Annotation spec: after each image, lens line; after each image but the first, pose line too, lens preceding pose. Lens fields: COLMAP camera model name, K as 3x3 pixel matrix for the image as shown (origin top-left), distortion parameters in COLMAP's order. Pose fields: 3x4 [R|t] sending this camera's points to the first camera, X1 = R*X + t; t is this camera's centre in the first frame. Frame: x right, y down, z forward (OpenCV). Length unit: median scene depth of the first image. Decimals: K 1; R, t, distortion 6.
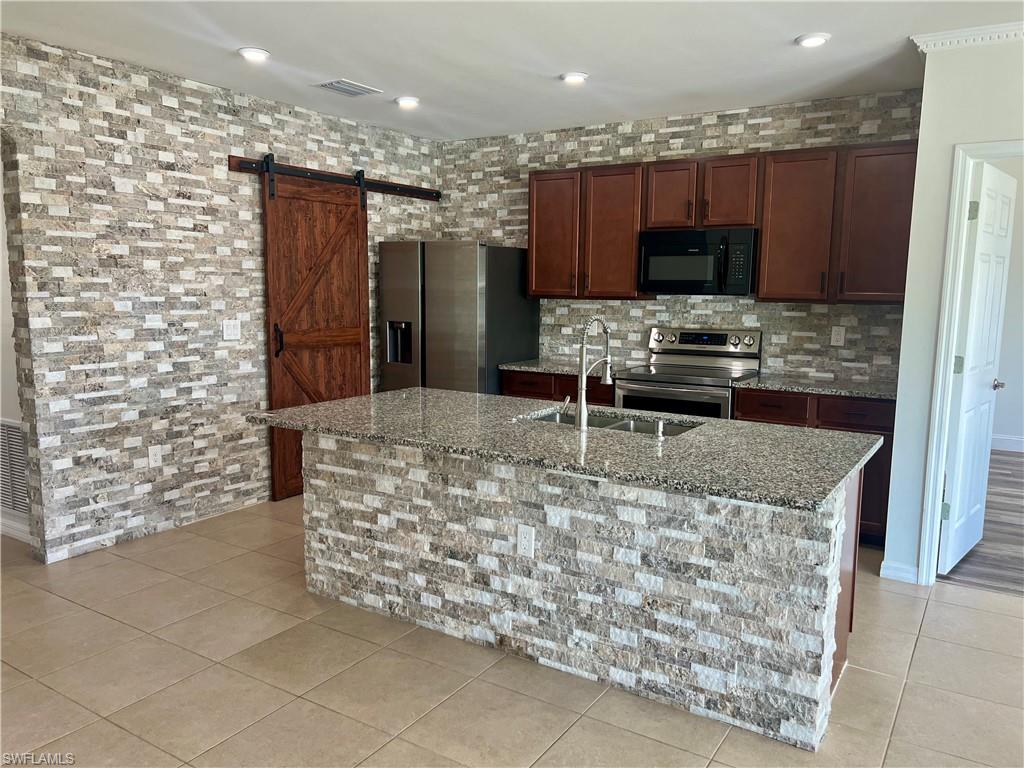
lens RADIAL K [[771.4, 0, 510.0], [0, 771.4, 389.3], [0, 0, 1]] dist [0.066066, -0.079732]
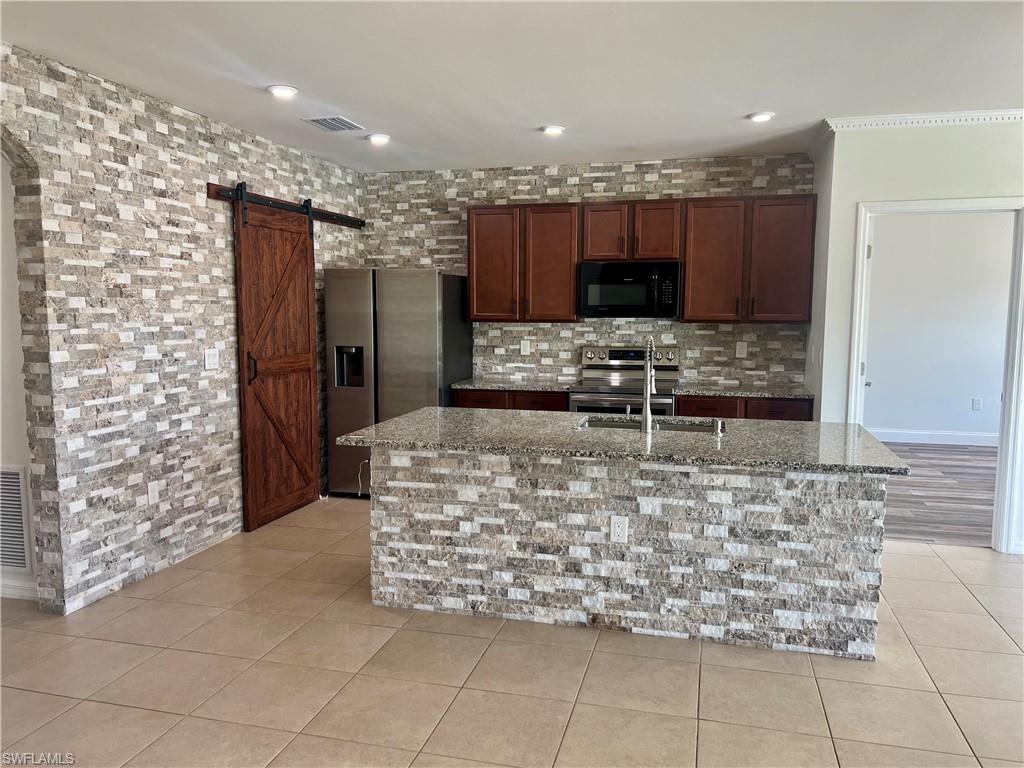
lens RADIAL K [[771.4, 0, 511.8], [0, 771.4, 387.5], [0, 0, 1]] dist [0.066066, -0.079732]
pose [[0.951435, -0.040253, 0.305207, -0.328736], [0.049005, 0.998576, -0.021065, -0.001412], [-0.303924, 0.034998, 0.952053, -0.052763]]
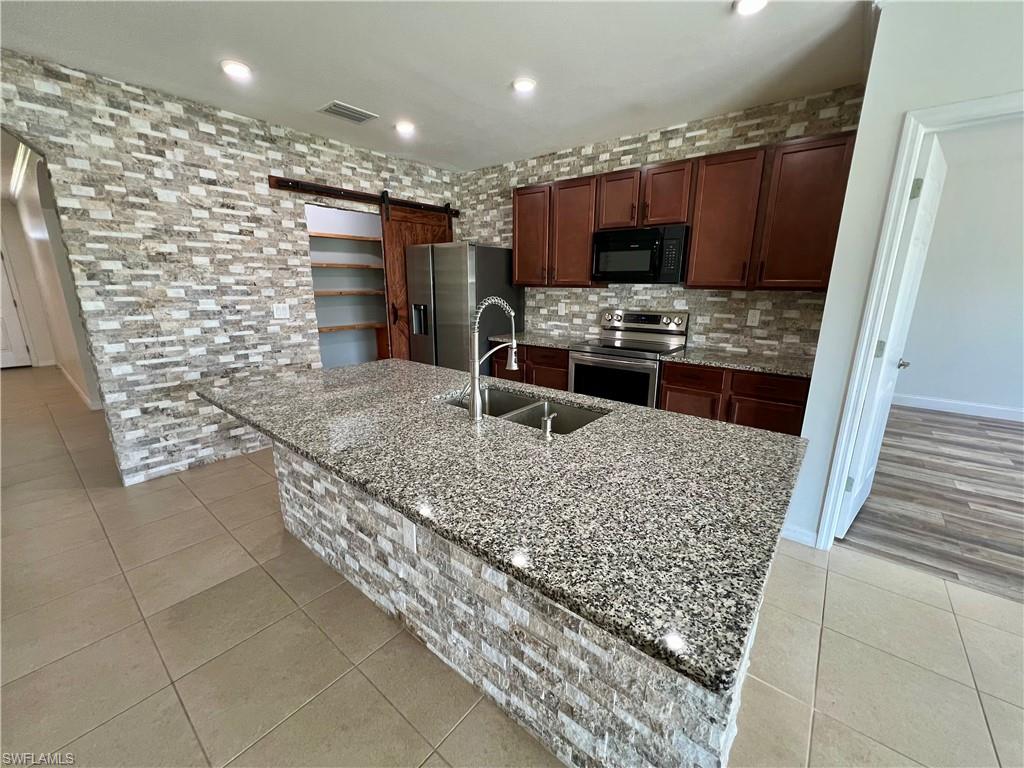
lens RADIAL K [[411.6, 0, 511.7], [0, 411.6, 385.1], [0, 0, 1]] dist [-0.000817, 0.000203]
pose [[0.993695, 0.022670, -0.109803, 0.135632], [-0.010979, 0.994313, 0.105931, -0.031296], [0.111580, -0.104058, 0.988292, 0.354512]]
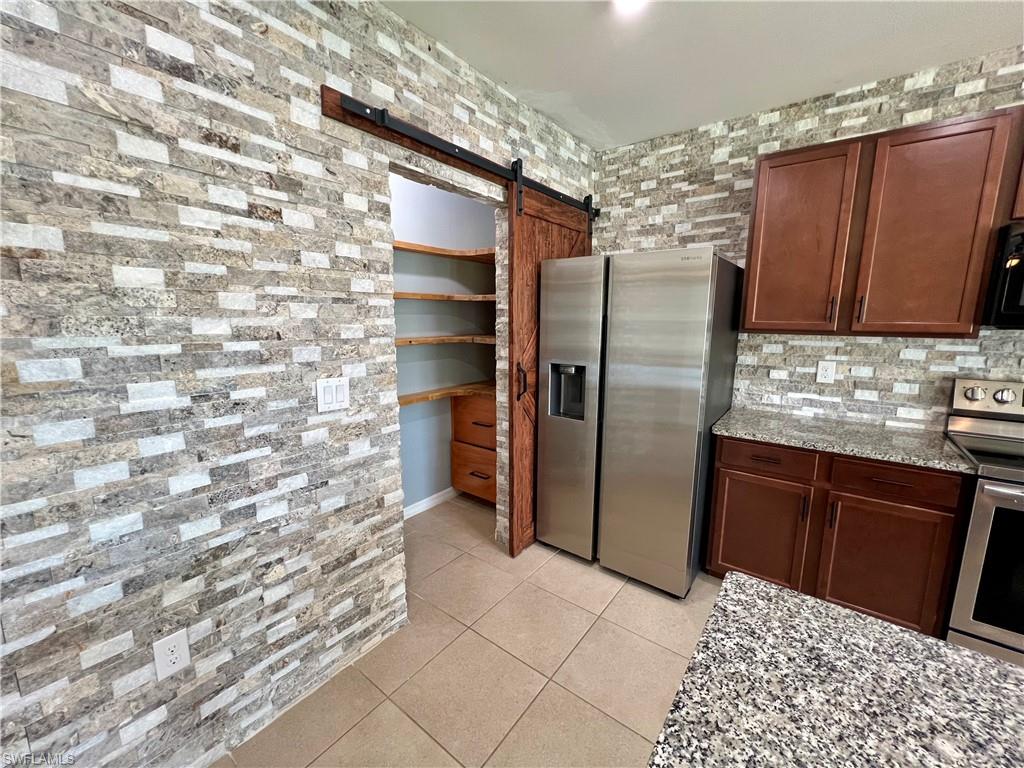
lens RADIAL K [[411.6, 0, 512.5], [0, 411.6, 384.7], [0, 0, 1]] dist [-0.000817, 0.000203]
pose [[0.996672, 0.007538, -0.081166, -0.213839], [-0.005272, 0.999591, 0.028103, -0.102612], [0.081345, -0.027581, 0.996304, 0.765062]]
